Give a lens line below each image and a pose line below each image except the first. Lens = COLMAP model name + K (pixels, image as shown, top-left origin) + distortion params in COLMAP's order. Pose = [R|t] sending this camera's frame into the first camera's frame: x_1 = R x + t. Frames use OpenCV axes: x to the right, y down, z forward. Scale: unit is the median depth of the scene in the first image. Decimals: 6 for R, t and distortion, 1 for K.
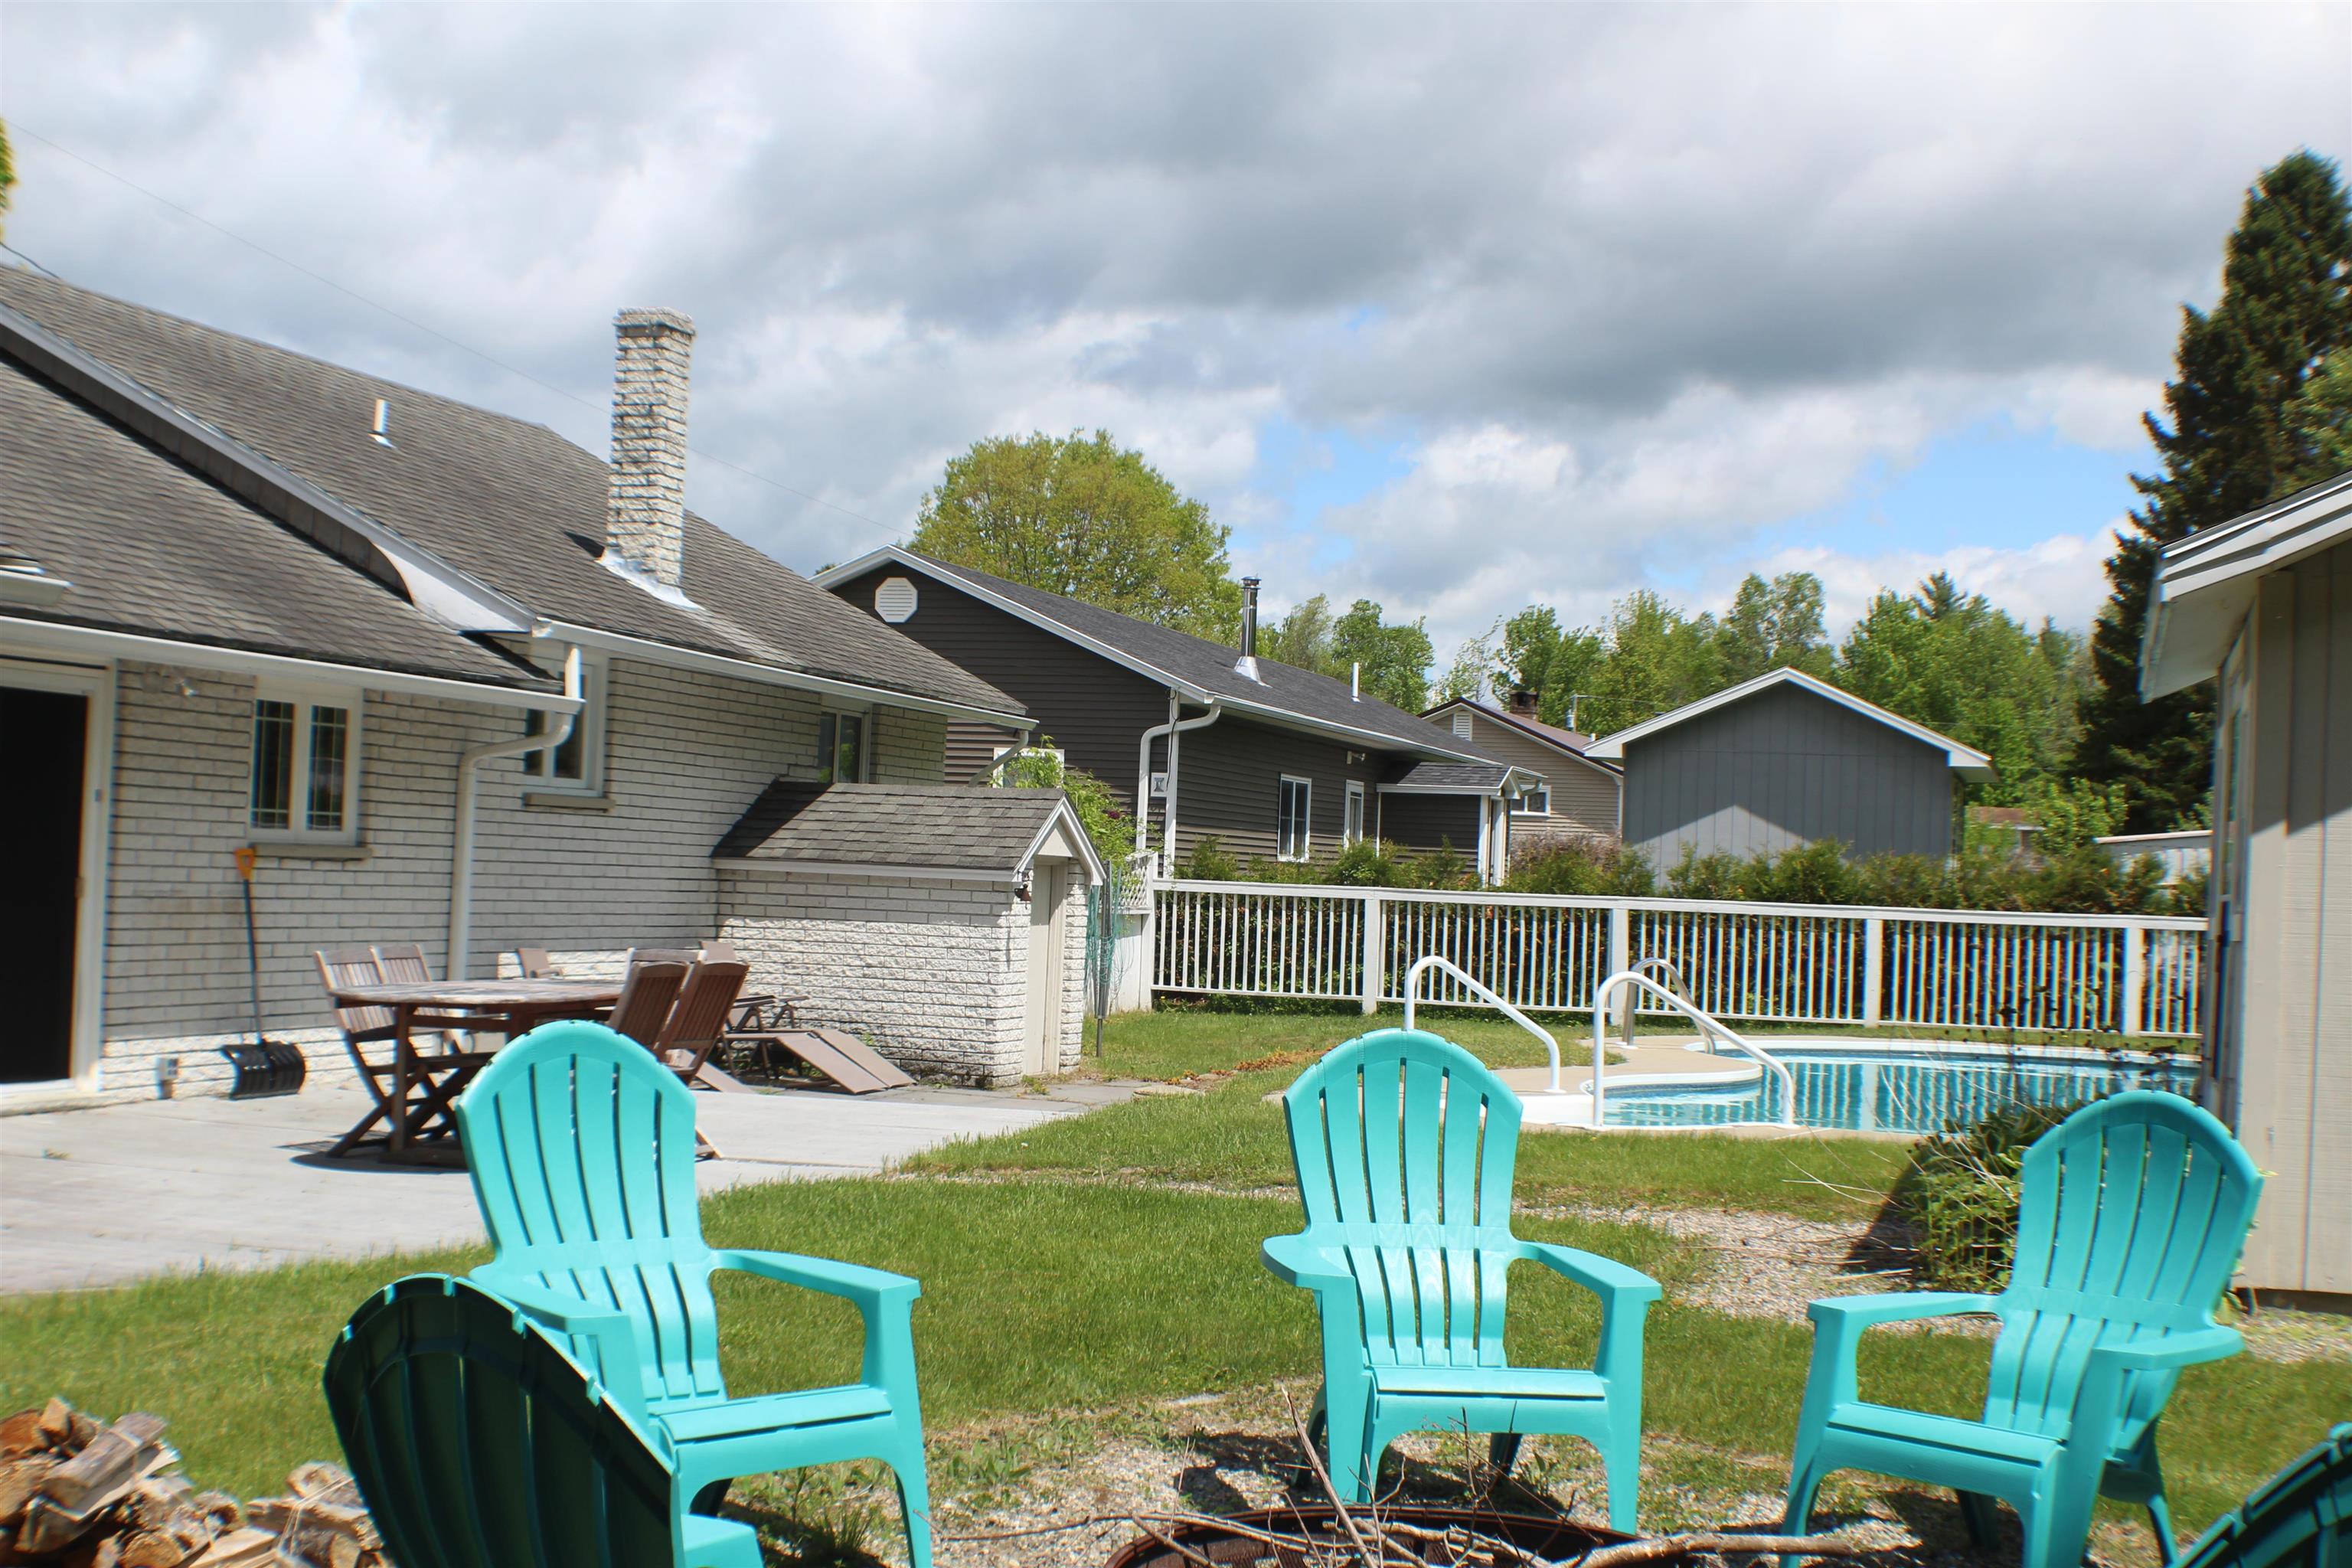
lens RADIAL K [[2740.5, 0, 1176.0], [0, 2740.5, 784.0], [0, 0, 1]] dist [0.000552, 0.000553]
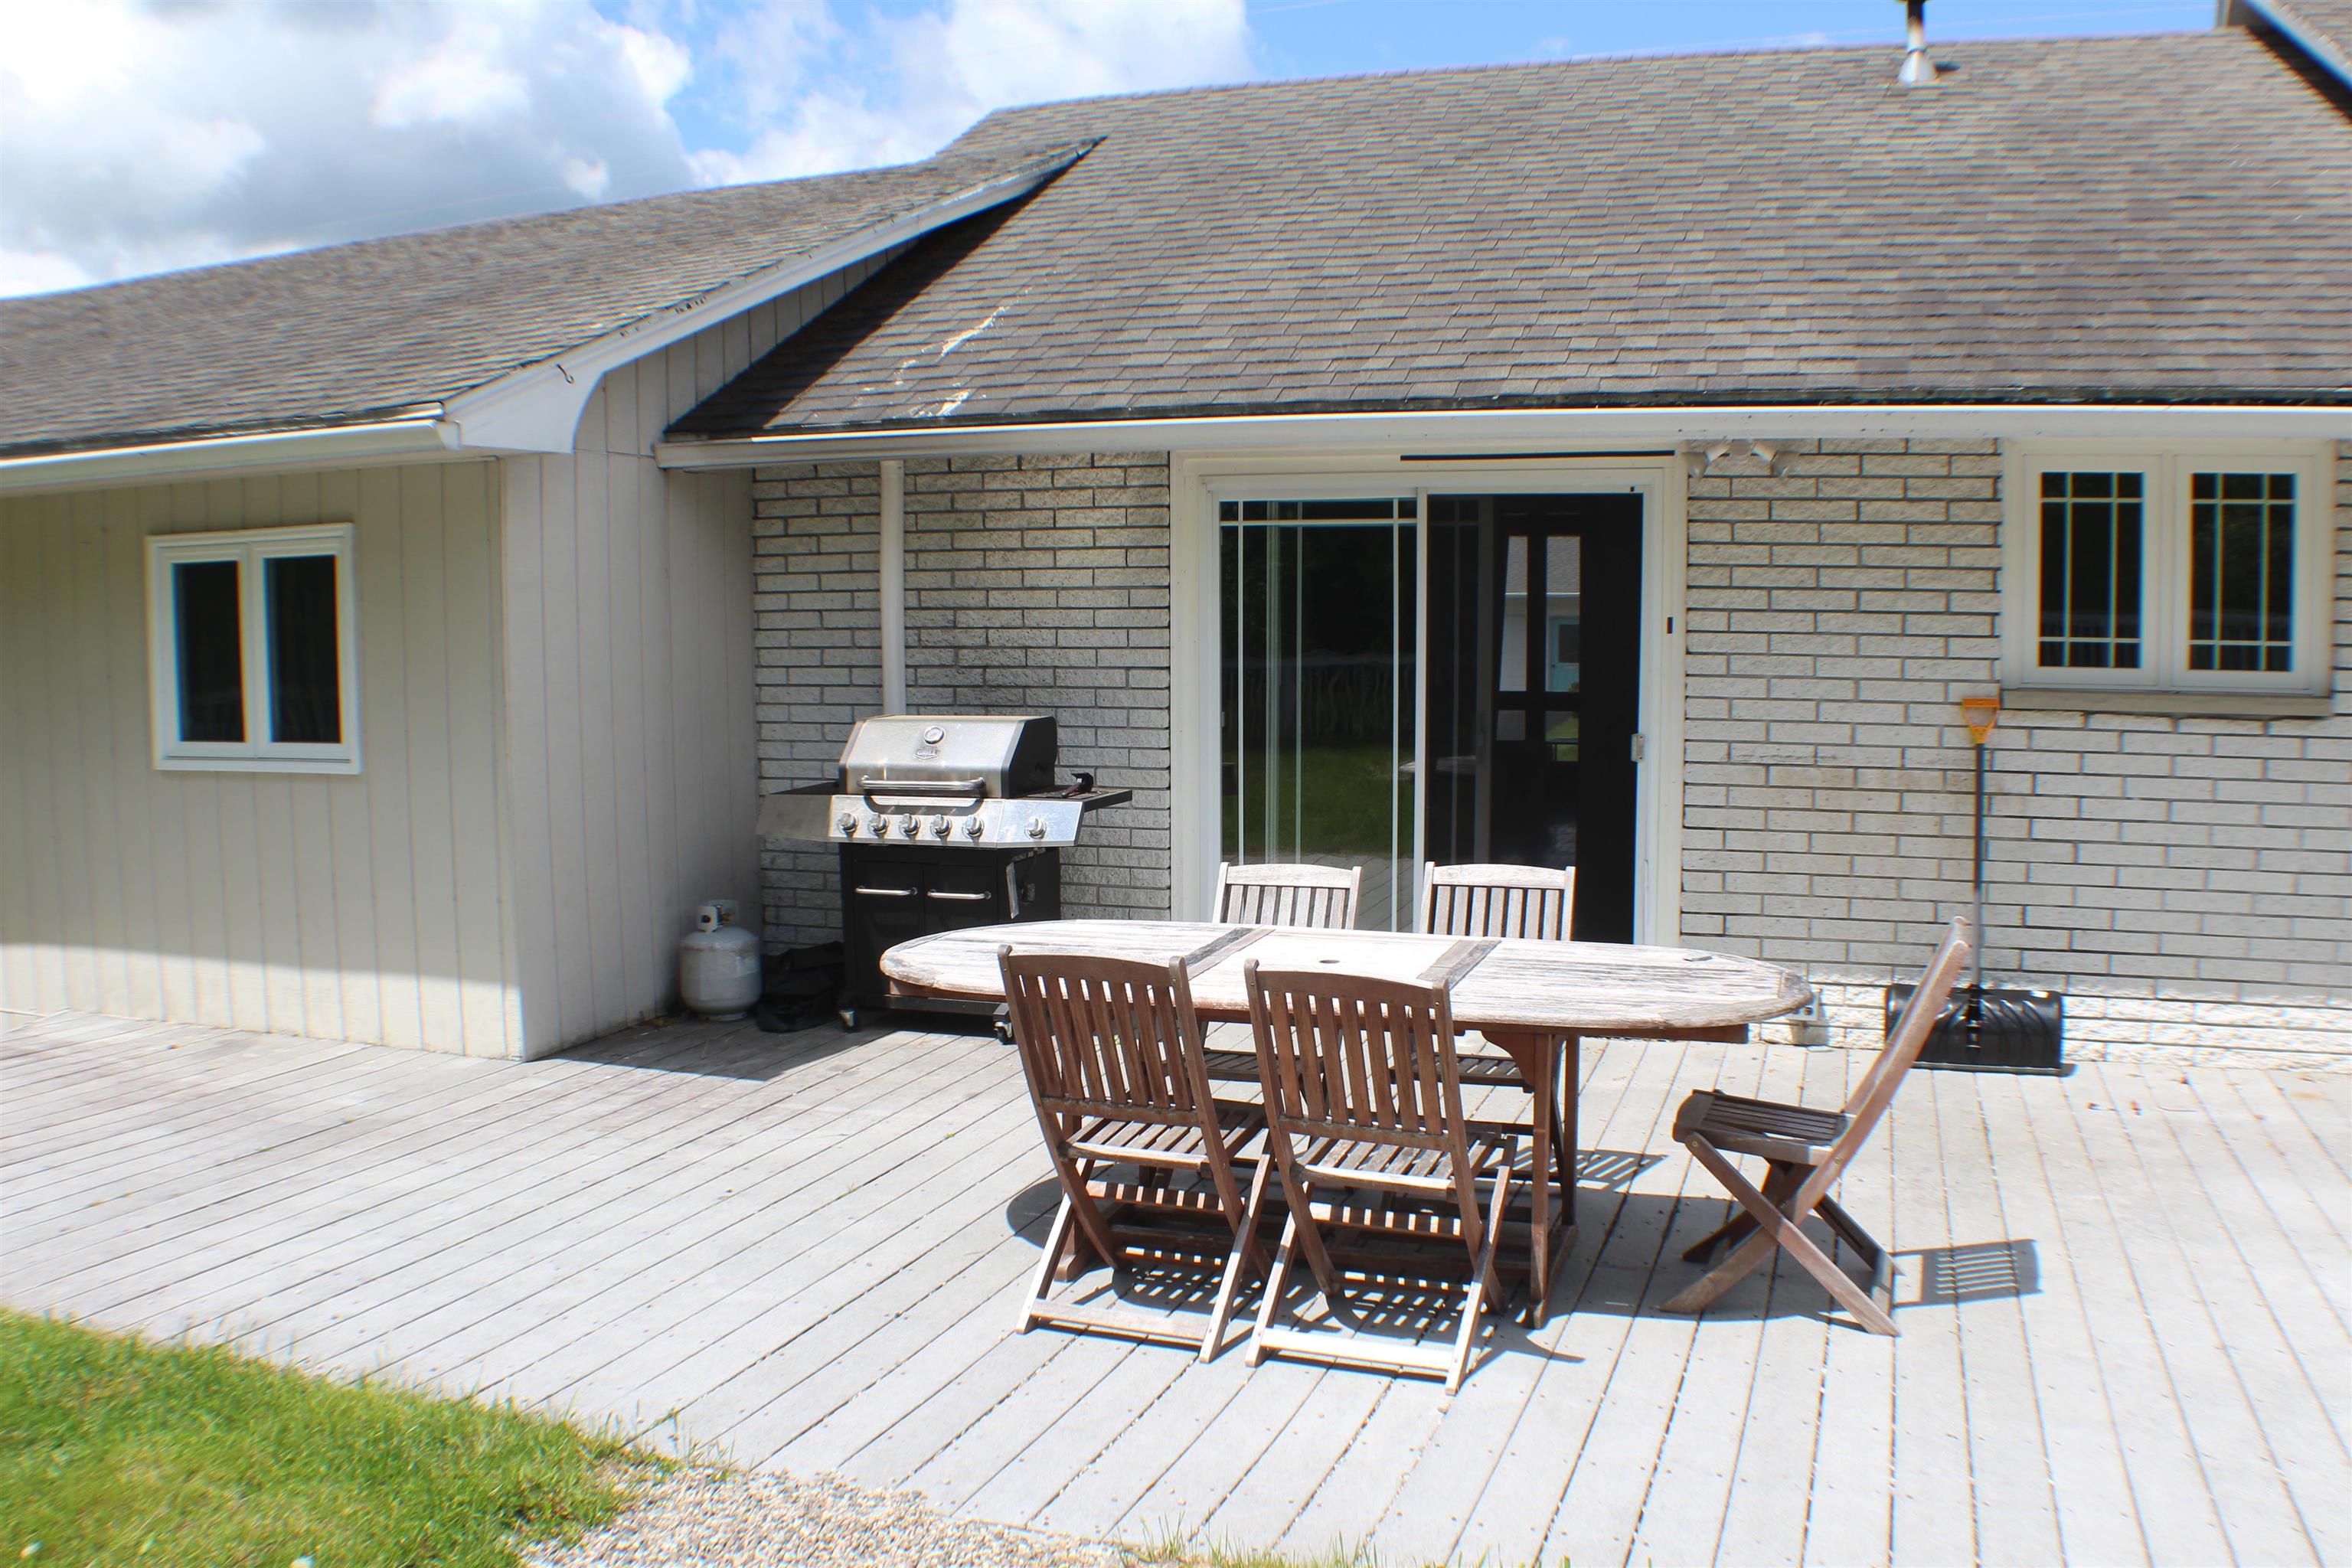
lens RADIAL K [[1970.7, 0, 1176.0], [0, 1970.7, 784.0], [0, 0, 1]] dist [-0.151492, -0.004258]
pose [[-0.015457, 0.055323, -0.998349, 0.130696], [0.027237, 0.998121, 0.054889, 0.013547], [0.999509, -0.026344, -0.016935, 0.807360]]
